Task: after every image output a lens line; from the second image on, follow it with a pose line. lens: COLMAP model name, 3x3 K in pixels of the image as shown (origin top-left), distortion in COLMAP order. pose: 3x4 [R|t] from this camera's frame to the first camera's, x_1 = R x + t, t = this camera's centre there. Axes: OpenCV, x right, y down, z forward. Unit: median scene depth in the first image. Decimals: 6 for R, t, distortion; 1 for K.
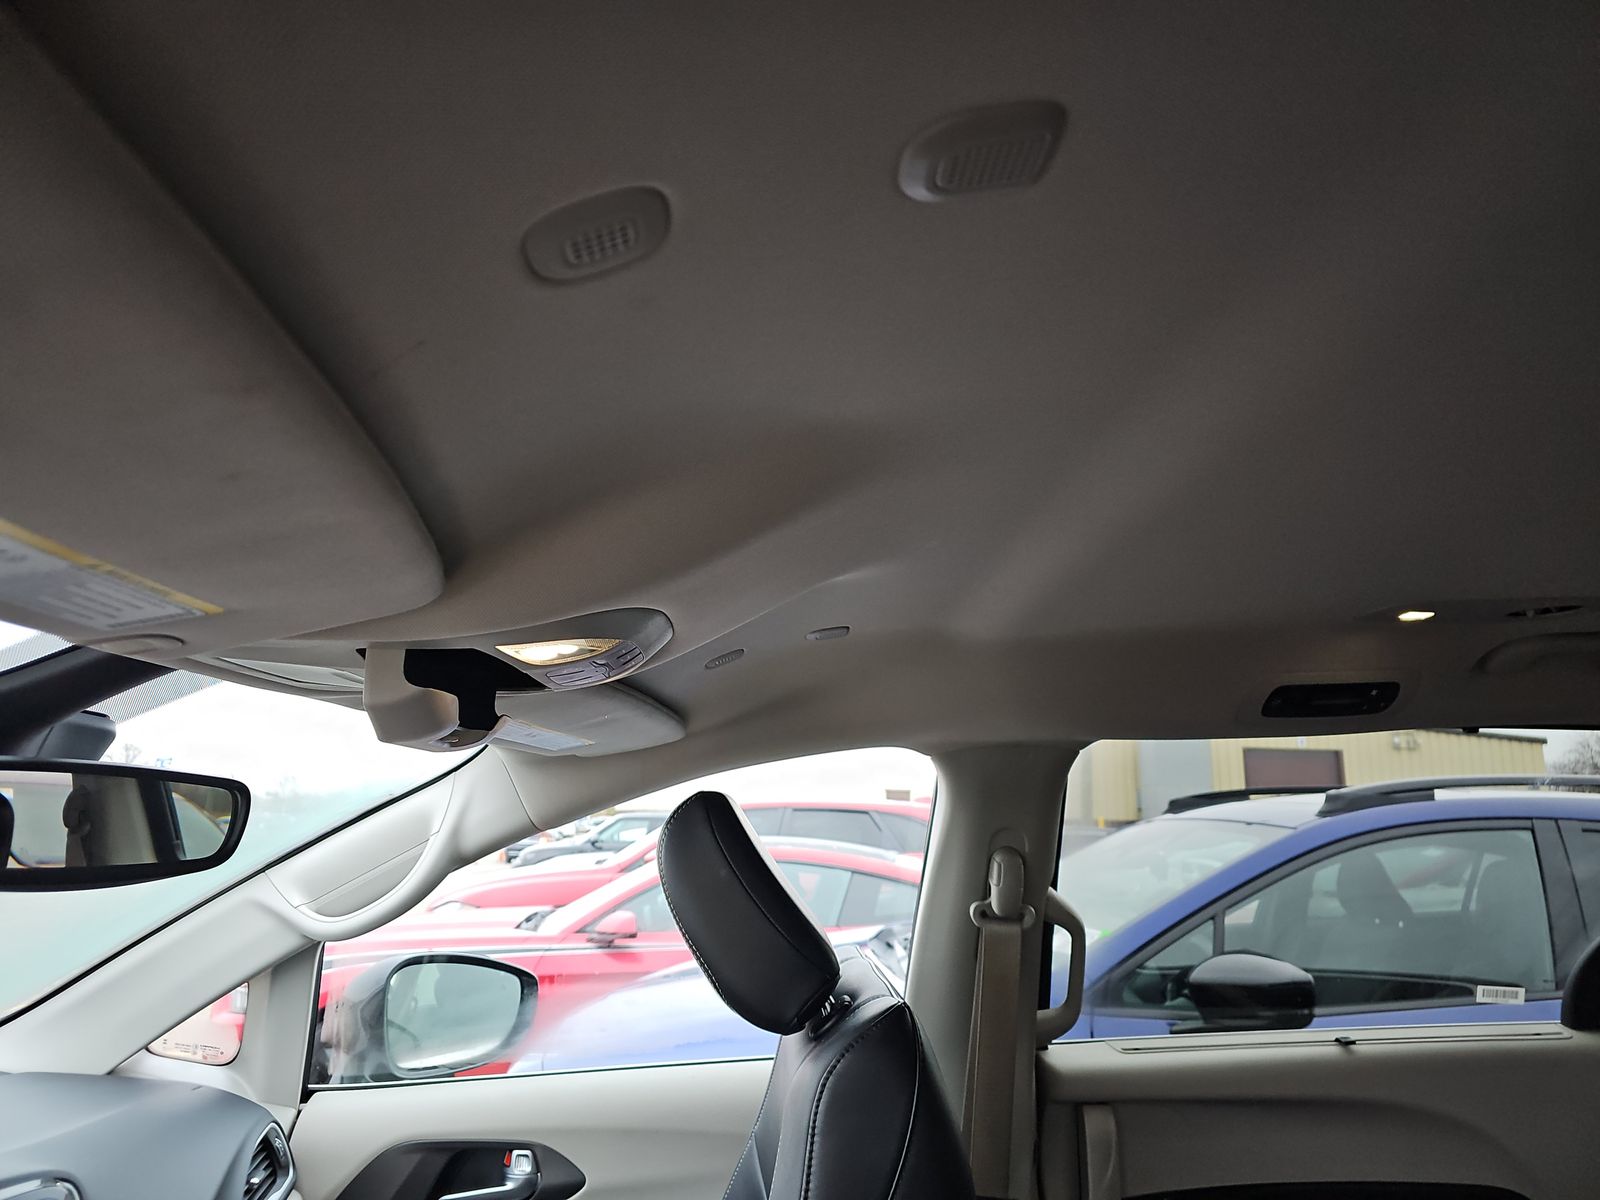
lens RADIAL K [[1037.4, 0, 798.7], [0, 1037.4, 598.2], [0, 0, 1]] dist [0.046709, -0.021795]
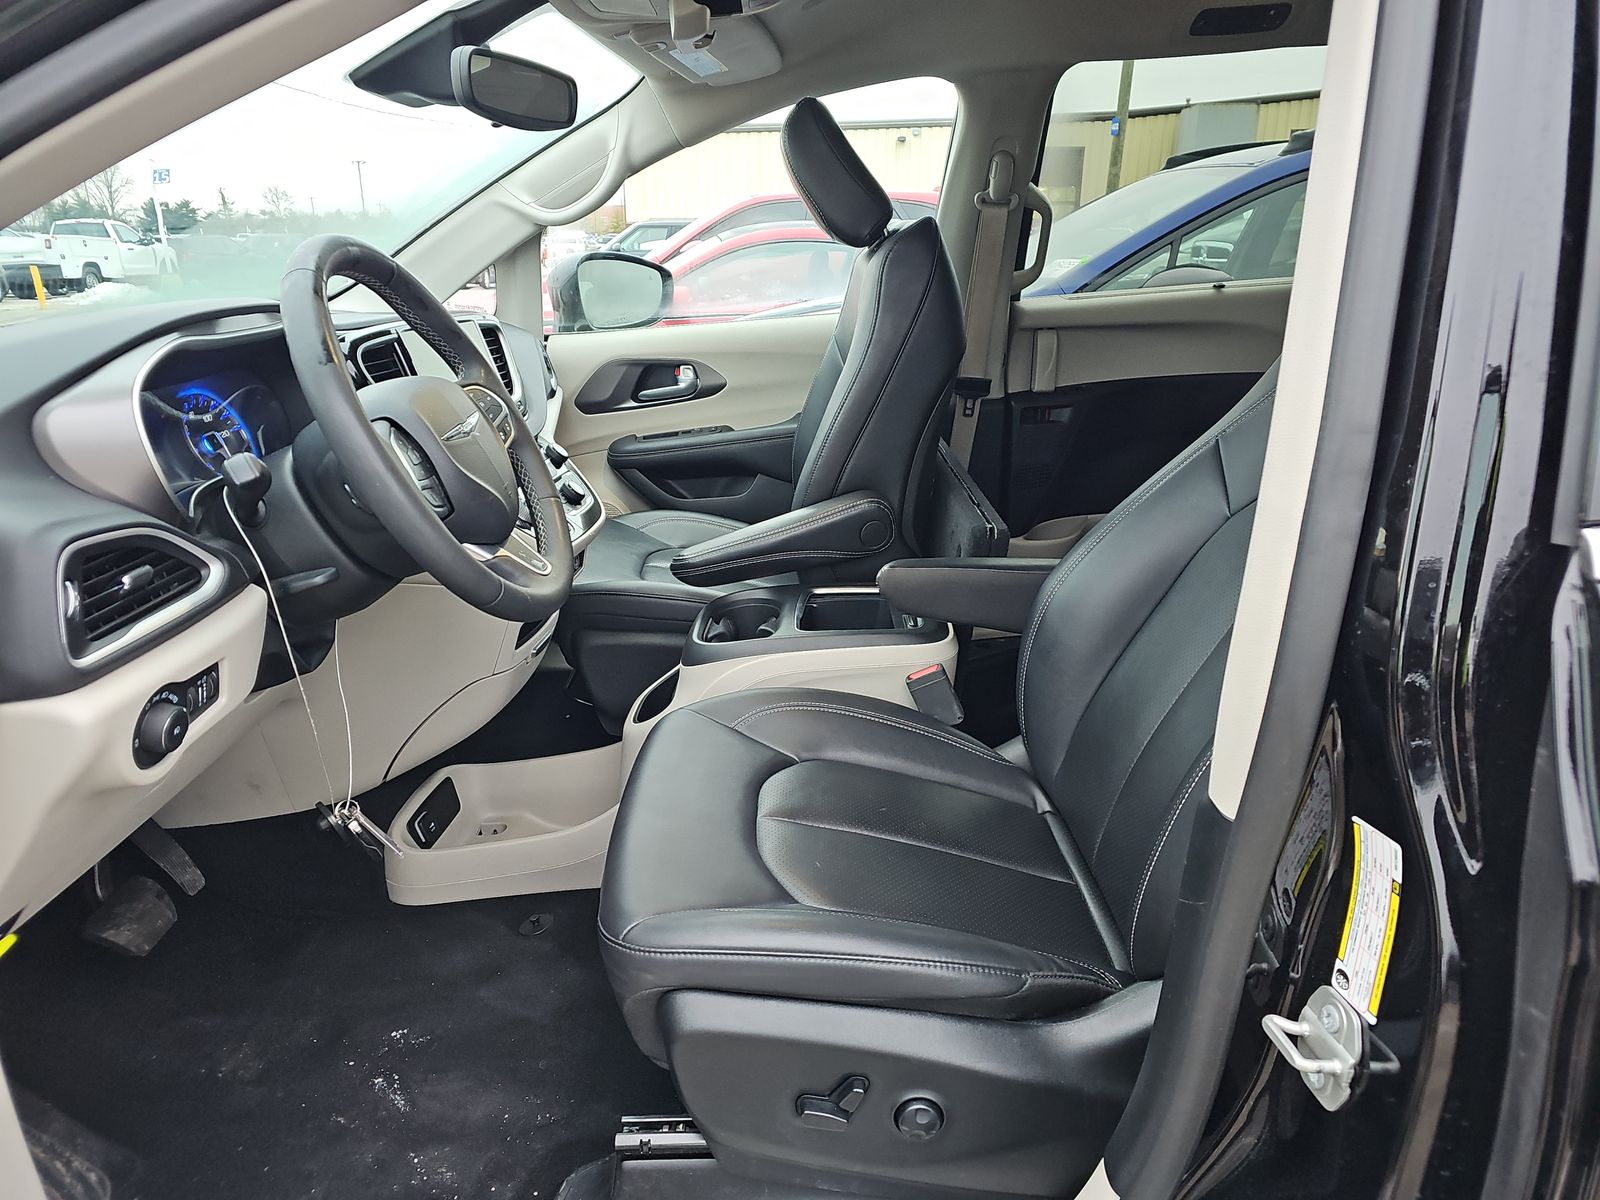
lens RADIAL K [[1037.4, 0, 797.0], [0, 1037.4, 614.5], [0, 0, 1]] dist [0.046709, -0.021795]
pose [[0.999614, -0.017292, -0.021759, -0.066436], [0.026203, 0.847351, 0.530386, 0.004119], [0.009266, -0.530751, 0.847477, -0.578523]]
